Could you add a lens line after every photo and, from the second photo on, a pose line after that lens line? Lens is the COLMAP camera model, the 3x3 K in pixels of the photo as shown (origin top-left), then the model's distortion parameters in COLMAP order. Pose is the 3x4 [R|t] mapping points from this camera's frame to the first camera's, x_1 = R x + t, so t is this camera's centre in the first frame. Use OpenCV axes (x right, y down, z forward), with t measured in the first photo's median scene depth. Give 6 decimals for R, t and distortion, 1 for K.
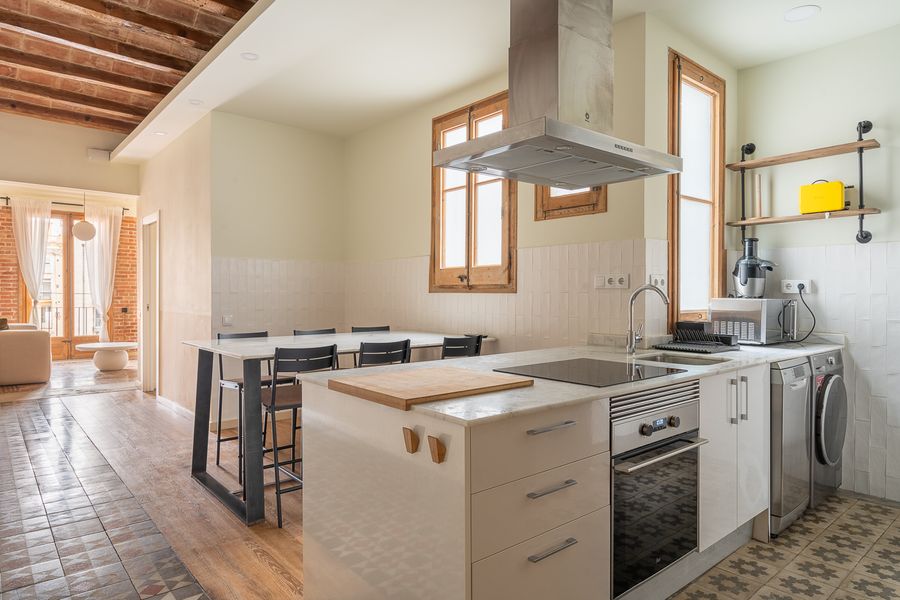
lens RADIAL K [[548.1, 0, 450.0], [0, 548.1, 300.0], [0, 0, 1]] dist [0.005344, 0.004322]
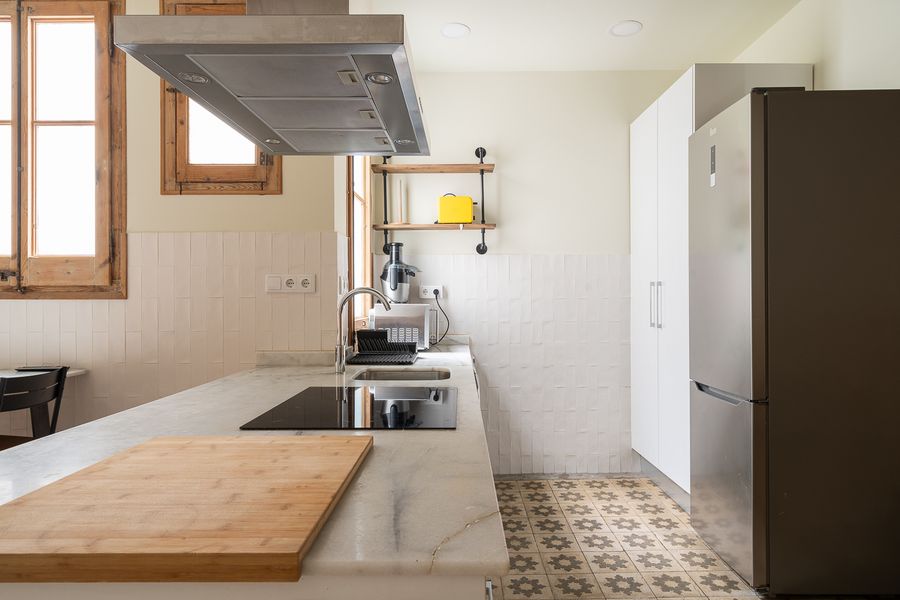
lens RADIAL K [[548.1, 0, 450.0], [0, 548.1, 300.0], [0, 0, 1]] dist [0.005344, 0.004322]
pose [[0.646936, -0.003955, 0.762534, -0.144065], [0.013986, 0.999880, -0.006680, -0.001550], [-0.762416, 0.014986, 0.646914, 0.290697]]
